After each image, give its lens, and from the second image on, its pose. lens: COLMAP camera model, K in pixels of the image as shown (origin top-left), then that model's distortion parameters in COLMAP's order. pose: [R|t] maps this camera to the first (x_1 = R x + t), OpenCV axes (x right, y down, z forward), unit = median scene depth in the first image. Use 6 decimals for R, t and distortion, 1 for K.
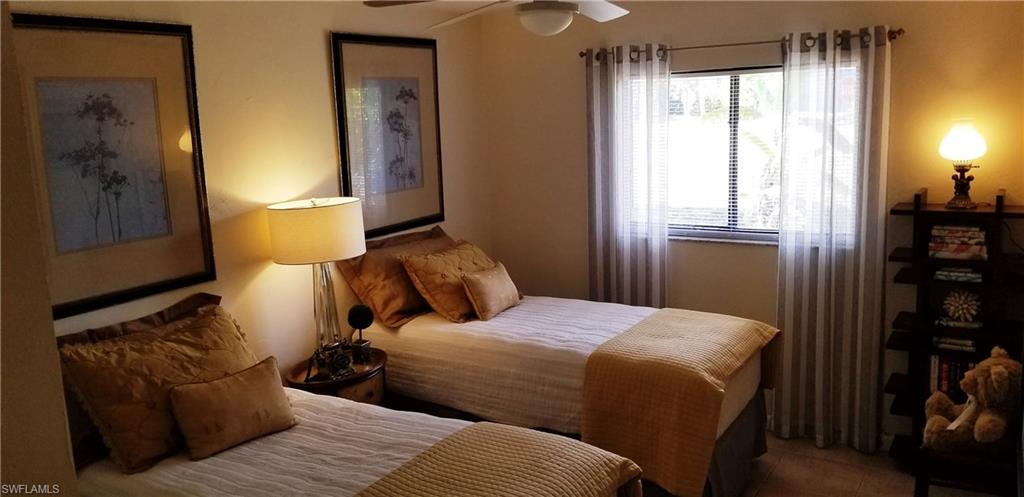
lens RADIAL K [[735.1, 0, 512.0], [0, 735.1, 248.5], [0, 0, 1]] dist [0.000094, -0.003046]
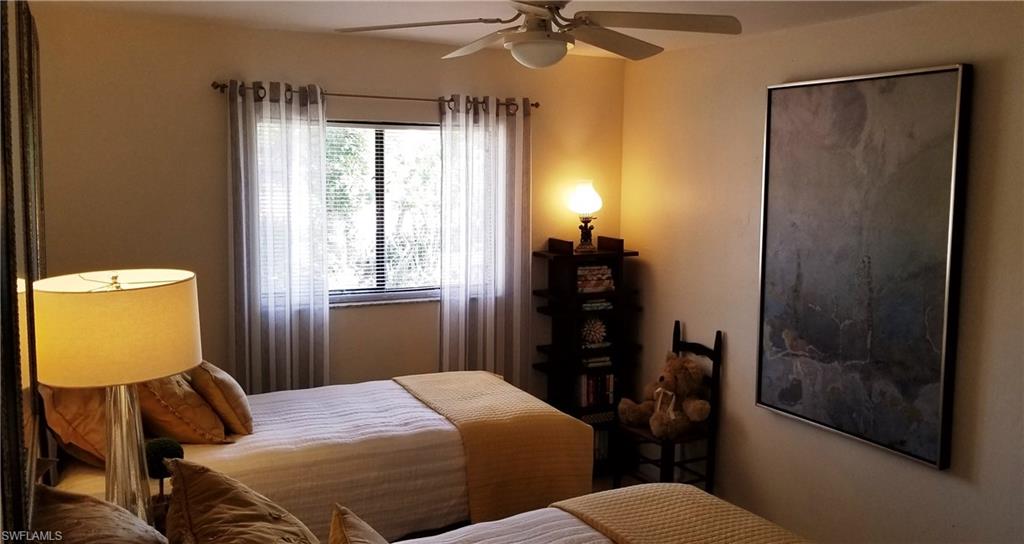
lens RADIAL K [[829.5, 0, 512.0], [0, 829.5, 272.0], [0, 0, 1]] dist [0.095719, 0.000109]
pose [[0.553188, -0.060229, 0.830876, -0.614276], [0.122712, 0.992394, -0.009763, -0.022777], [-0.823969, 0.107359, 0.556371, 0.324273]]
